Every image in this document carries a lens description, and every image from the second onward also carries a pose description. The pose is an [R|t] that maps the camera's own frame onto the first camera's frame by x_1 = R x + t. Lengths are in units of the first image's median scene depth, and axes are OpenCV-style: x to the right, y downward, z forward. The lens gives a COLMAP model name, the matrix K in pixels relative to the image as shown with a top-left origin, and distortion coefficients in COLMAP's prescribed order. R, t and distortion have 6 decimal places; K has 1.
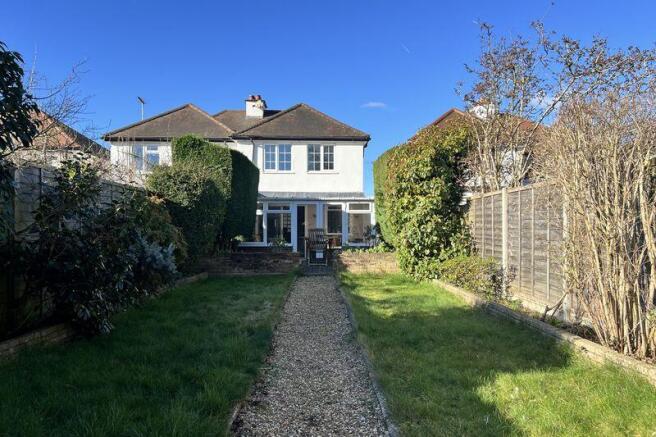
lens RADIAL K [[491.0, 0, 328.0], [0, 491.0, 218.5], [0, 0, 1]] dist [0.000472, 0.000012]
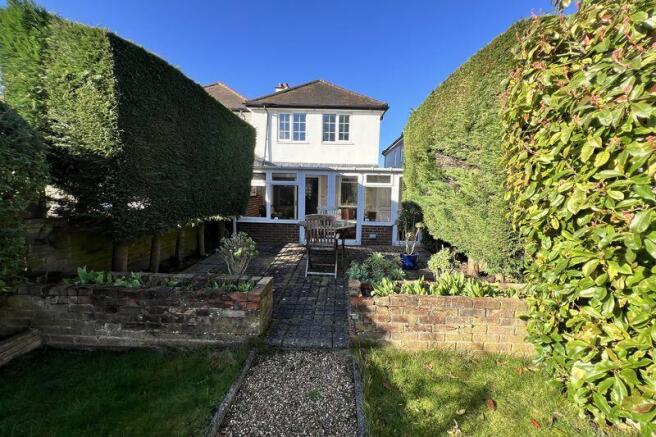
lens RADIAL K [[258.1, 0, 328.0], [0, 258.1, 218.5], [0, 0, 1]] dist [-0.001683, -0.000289]
pose [[0.998208, 0.028644, -0.052531, 0.001509], [-0.021897, 0.991942, 0.124785, -0.008737], [0.055682, -0.123411, 0.990792, 0.473757]]
